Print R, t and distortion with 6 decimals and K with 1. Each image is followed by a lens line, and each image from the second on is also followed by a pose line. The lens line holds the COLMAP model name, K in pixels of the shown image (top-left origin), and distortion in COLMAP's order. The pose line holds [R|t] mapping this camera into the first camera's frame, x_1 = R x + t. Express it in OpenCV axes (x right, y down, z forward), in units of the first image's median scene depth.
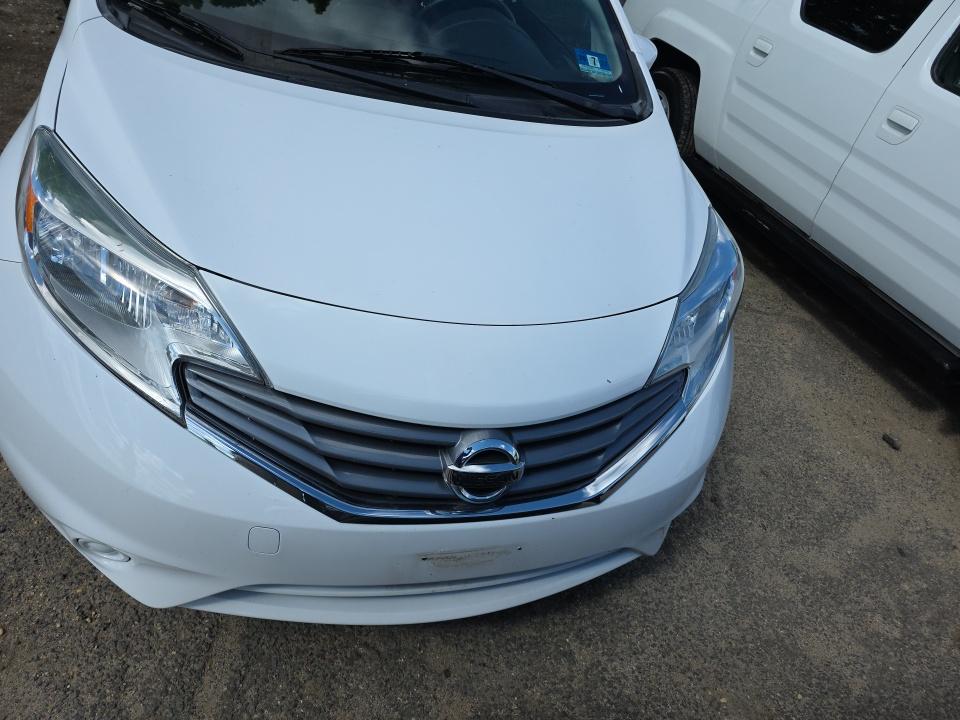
lens RADIAL K [[644.7, 0, 478.7], [0, 644.7, 356.8], [0, 0, 1]] dist [0.003074, -0.003523]
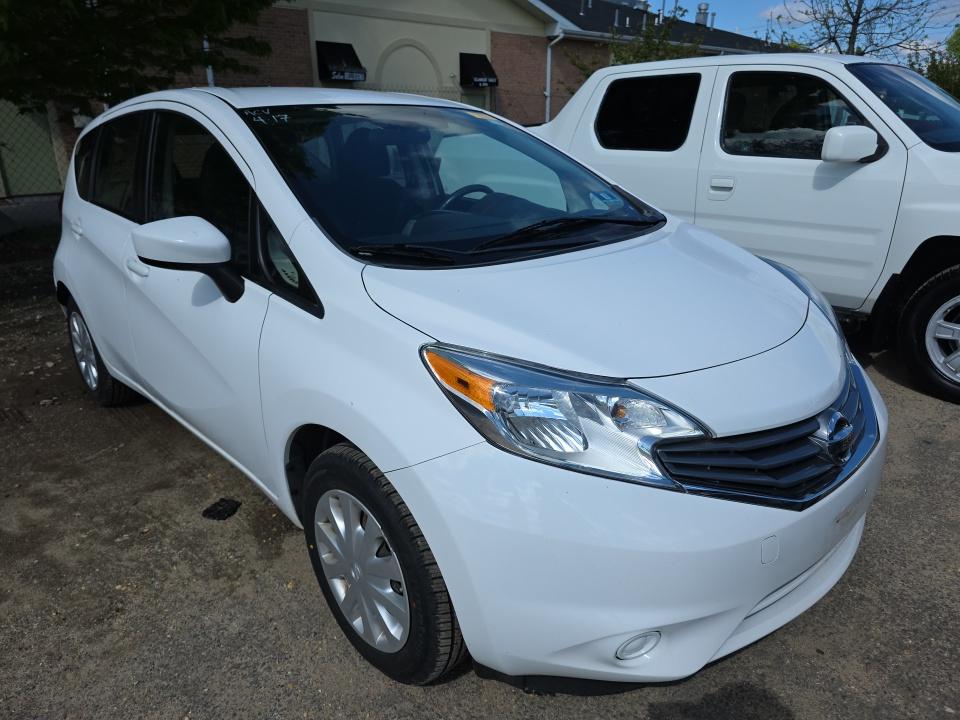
lens RADIAL K [[644.7, 0, 483.5], [0, 644.7, 360.3], [0, 0, 1]] dist [0.003074, -0.003523]
pose [[0.860049, -0.379188, 0.341367, -0.744836], [0.451948, 0.876682, -0.164838, -0.060066], [-0.236766, 0.296049, 0.925363, -0.104324]]
